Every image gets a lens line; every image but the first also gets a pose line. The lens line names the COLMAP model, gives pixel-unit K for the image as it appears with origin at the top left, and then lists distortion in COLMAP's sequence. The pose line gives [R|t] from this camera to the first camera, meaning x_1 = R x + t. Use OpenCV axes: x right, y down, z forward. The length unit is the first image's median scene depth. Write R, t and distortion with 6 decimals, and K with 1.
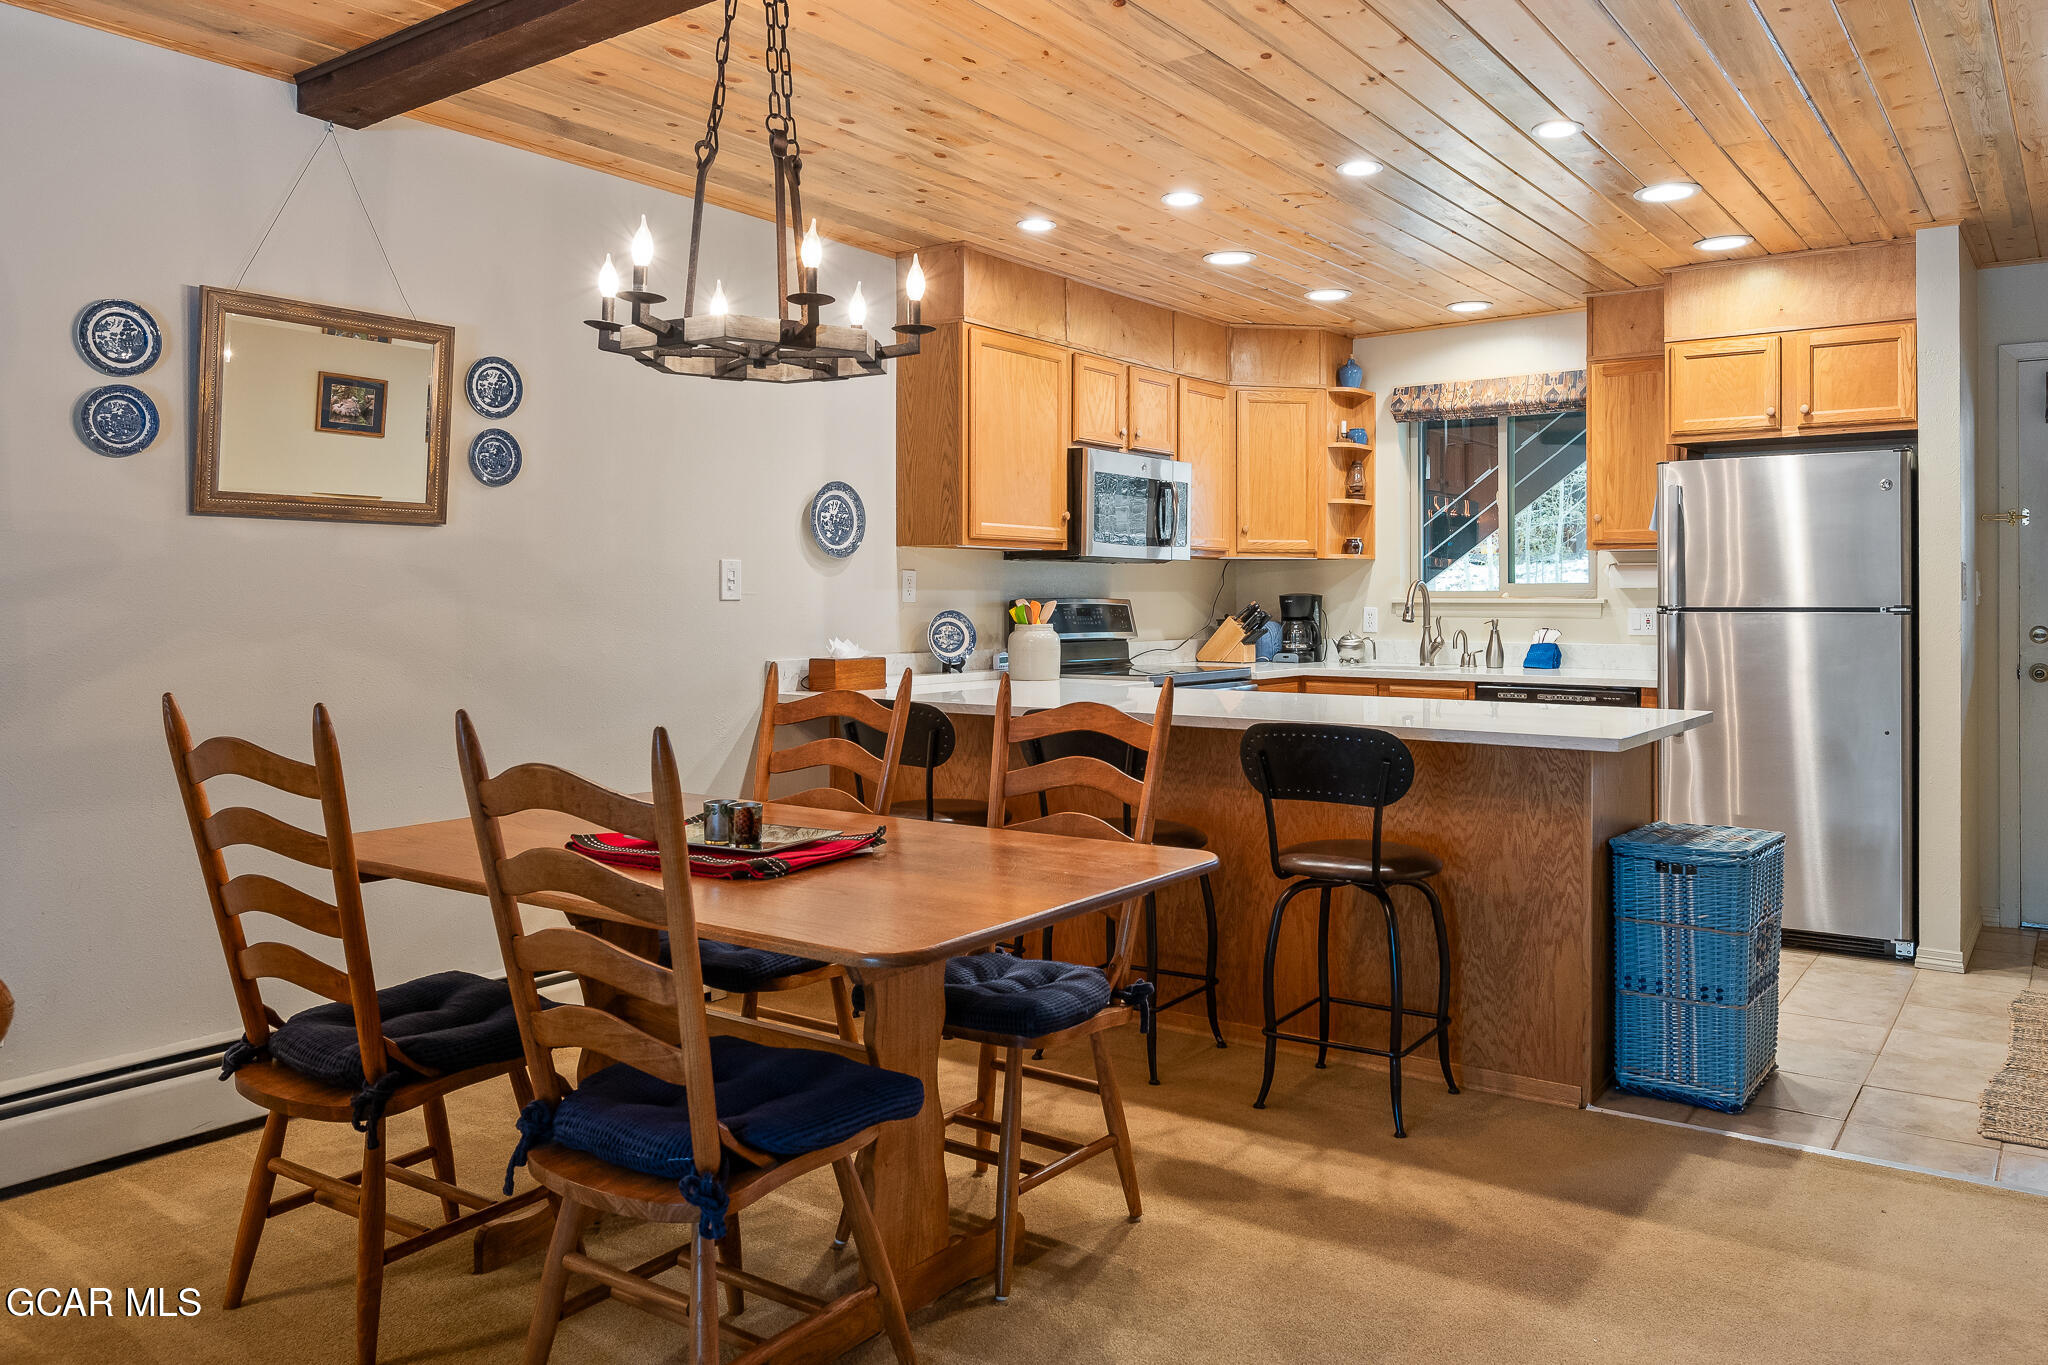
lens RADIAL K [[1468.7, 0, 1102.8], [0, 1468.7, 593.6], [0, 0, 1]] dist [-0.005782, 0.009497]
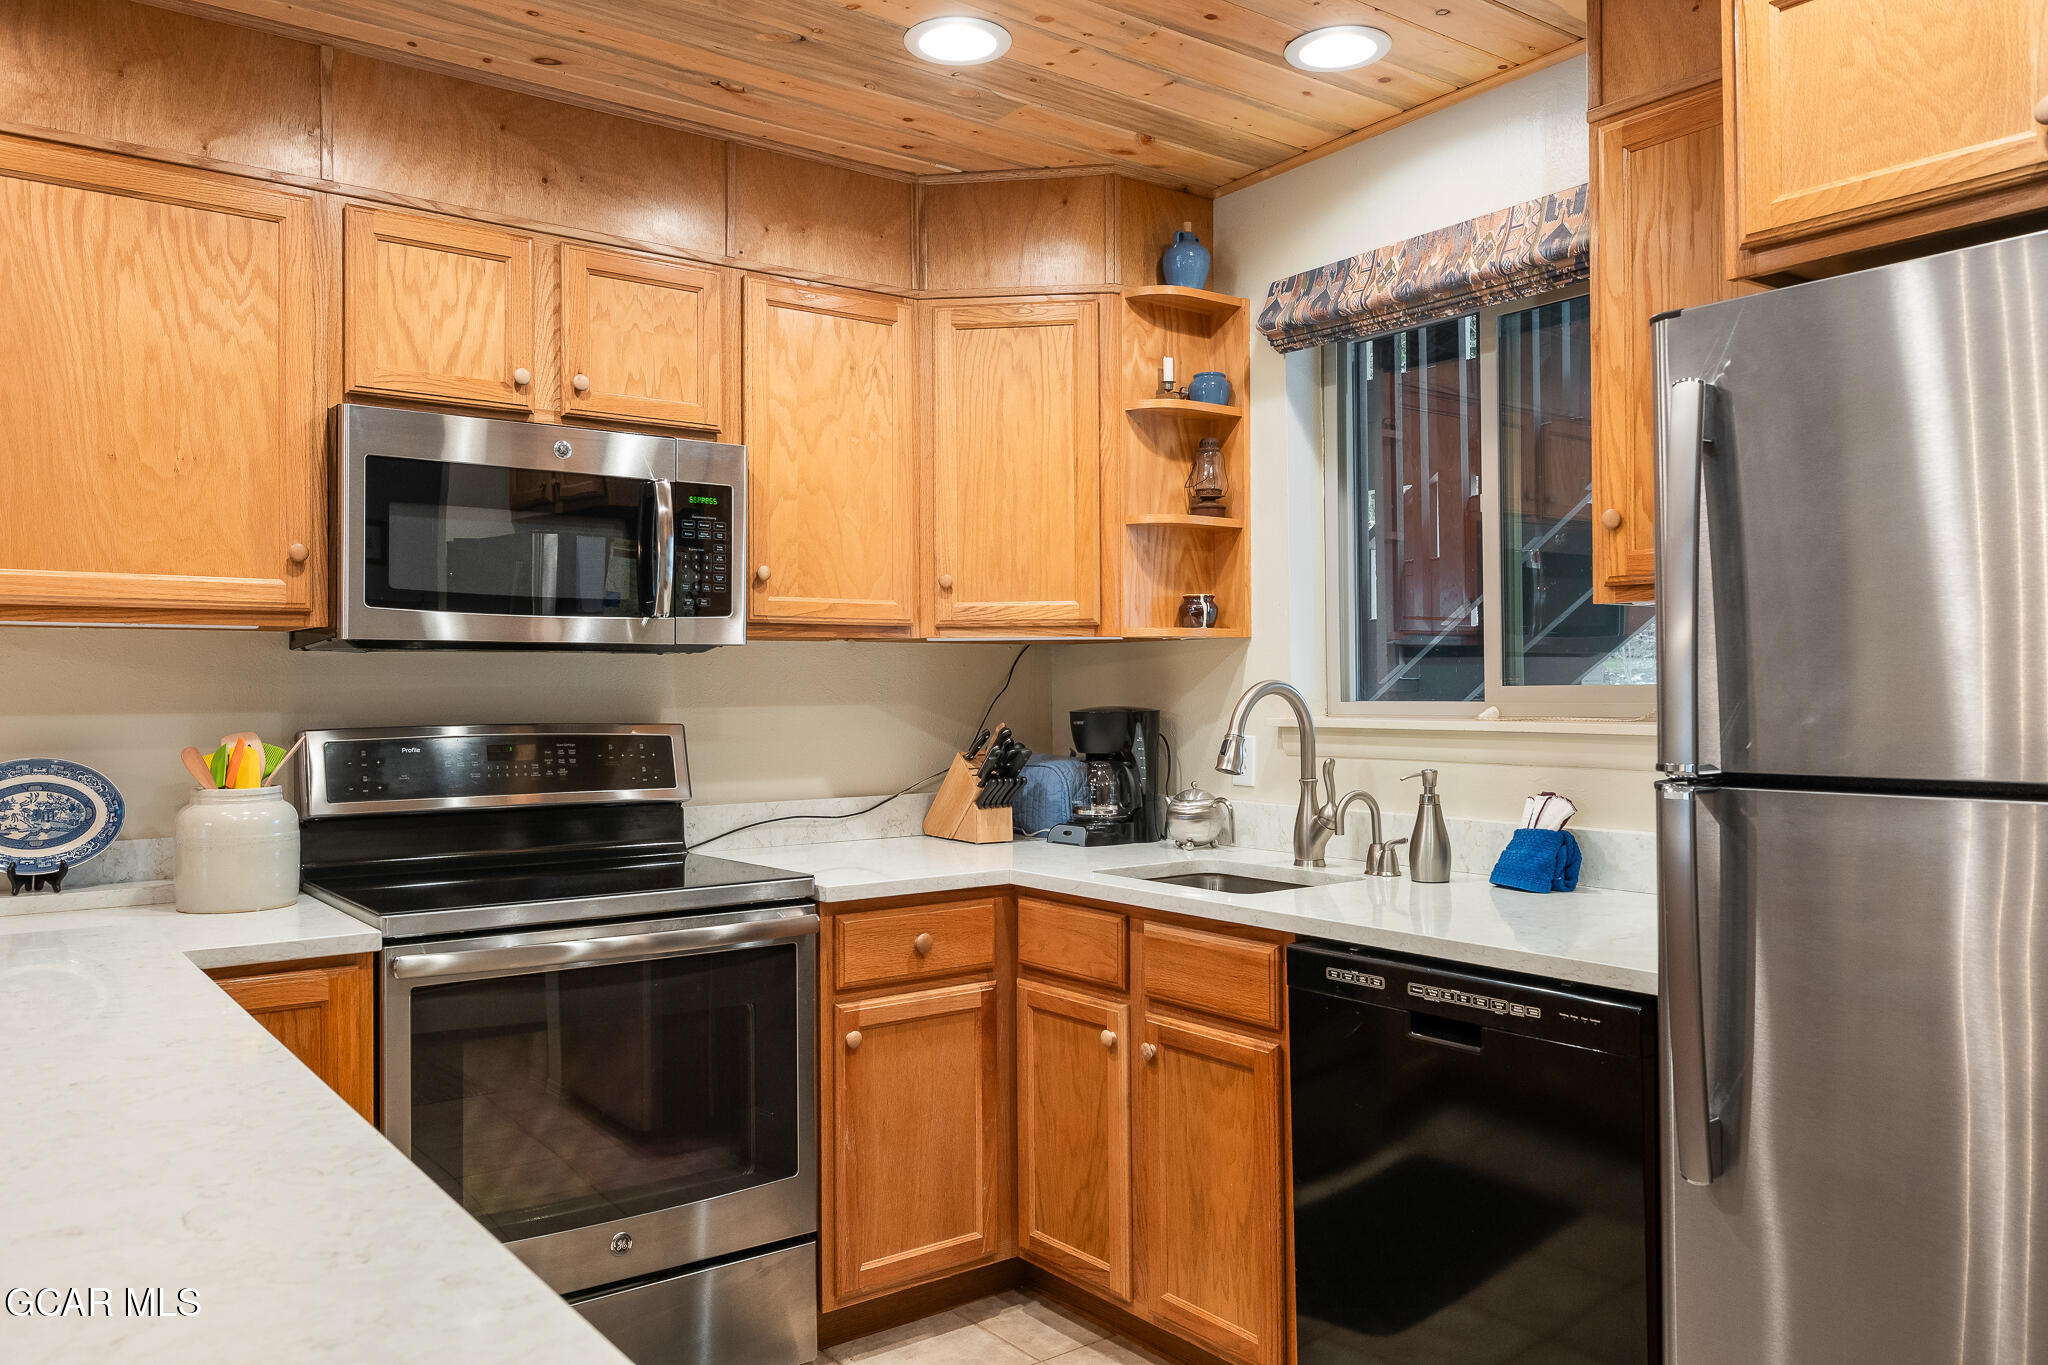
lens RADIAL K [[1502.6, 0, 1030.6], [0, 1502.6, 671.6], [0, 0, 1]] dist [0.004346, -0.004322]
pose [[0.950584, -0.010249, -0.310300, 0.345140], [0.007636, 0.999924, -0.009634, -0.009605], [0.310375, 0.006789, 0.950590, 0.634697]]
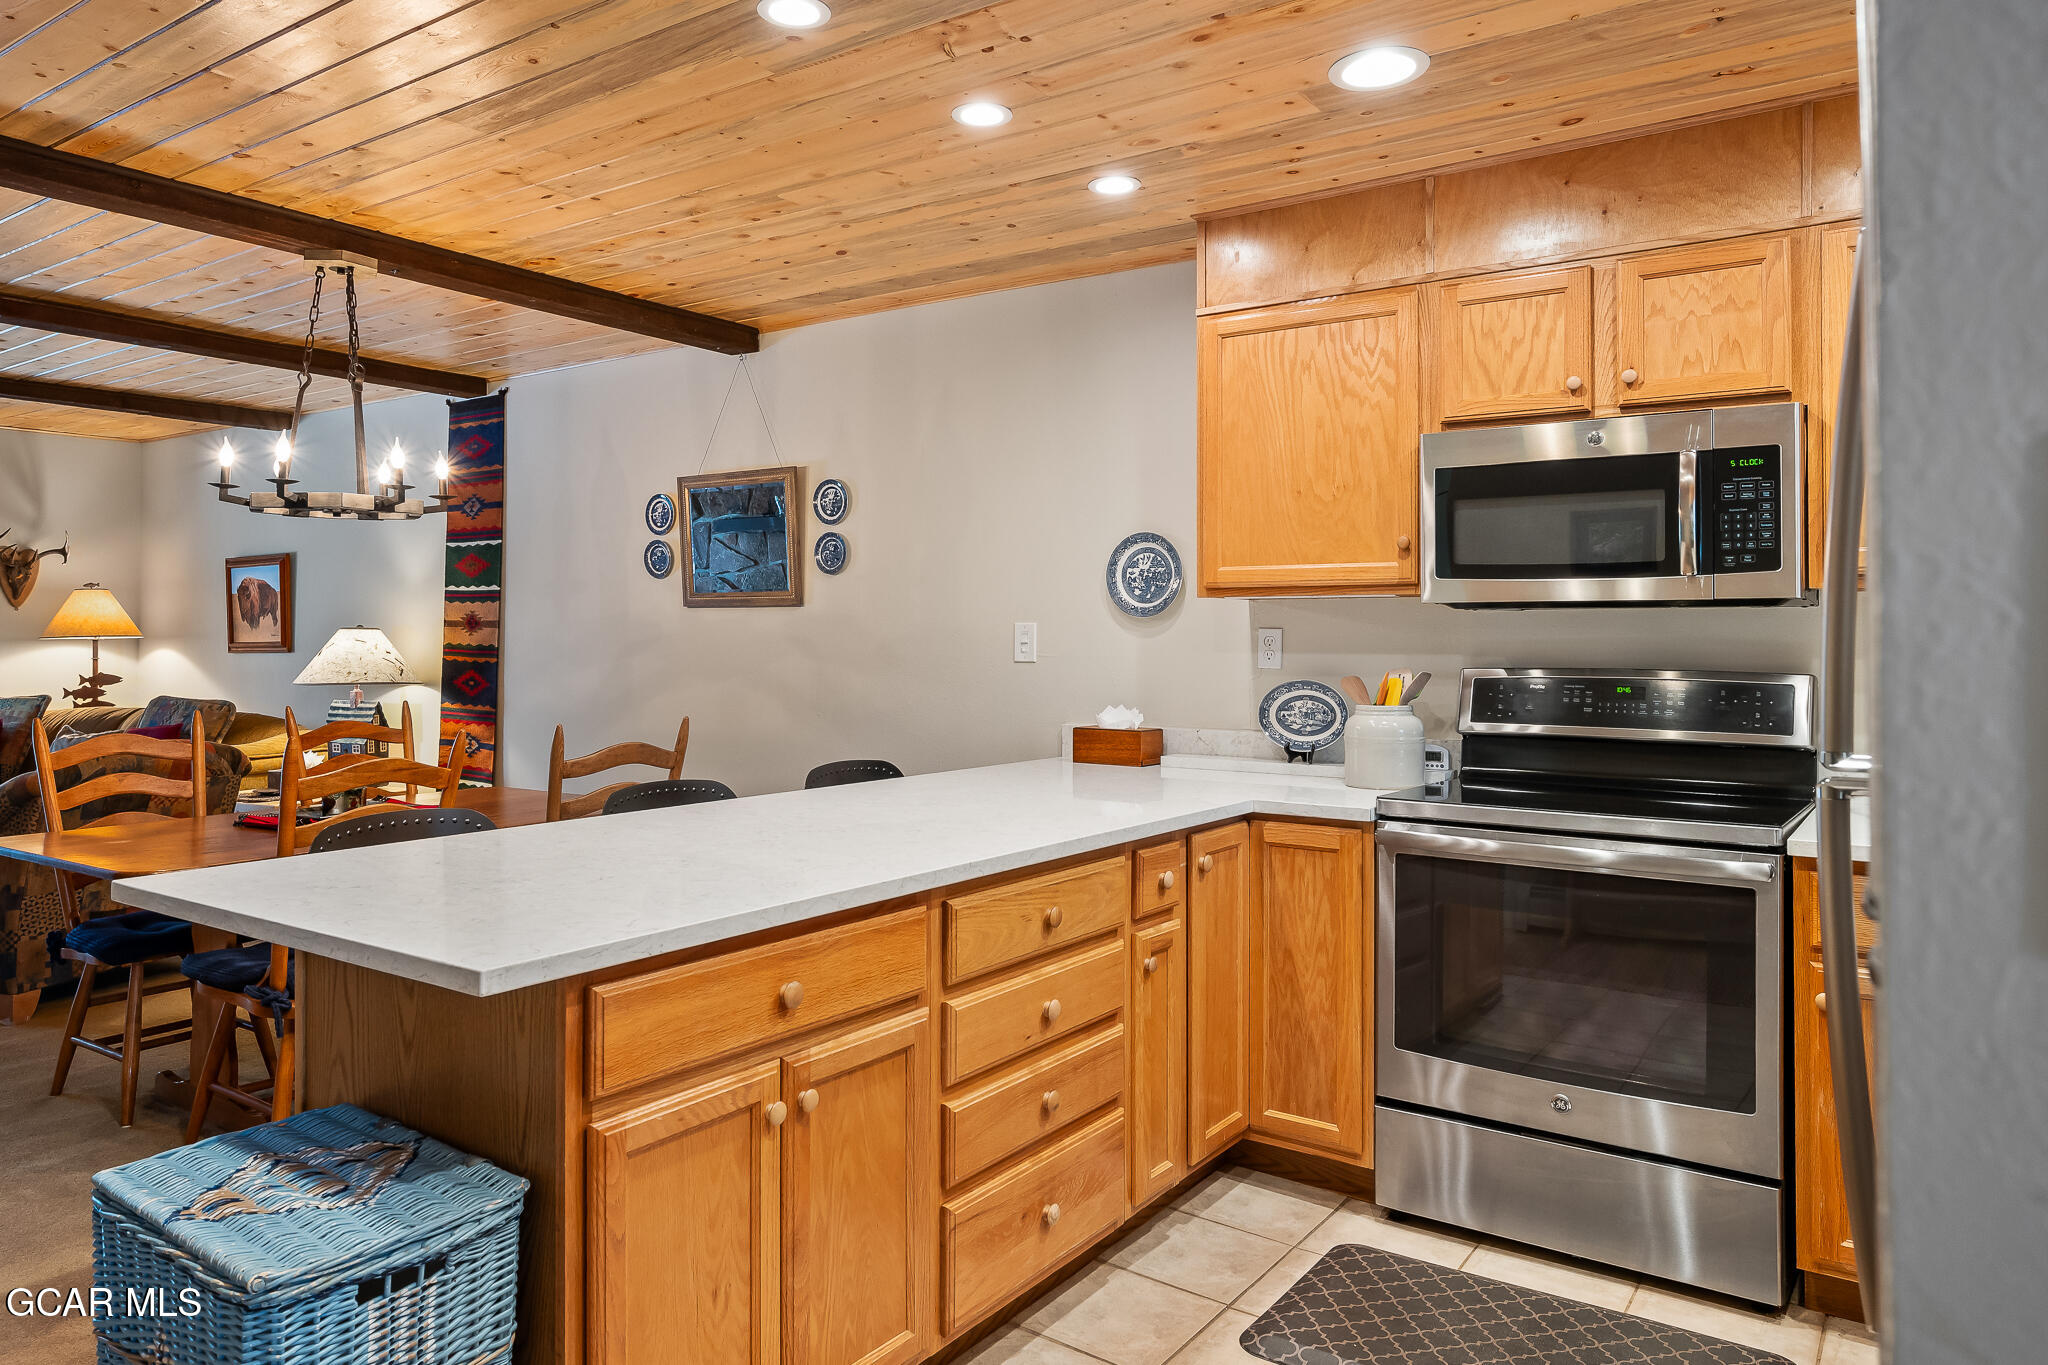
lens RADIAL K [[1301.5, 0, 985.2], [0, 1301.5, 619.4], [0, 0, 1]] dist [0.011383, -0.008663]
pose [[-0.005206, -0.014065, -0.999888, 0.568424], [0.000444, 0.999901, -0.014067, -0.010807], [0.999986, -0.000518, -0.005199, 0.829957]]
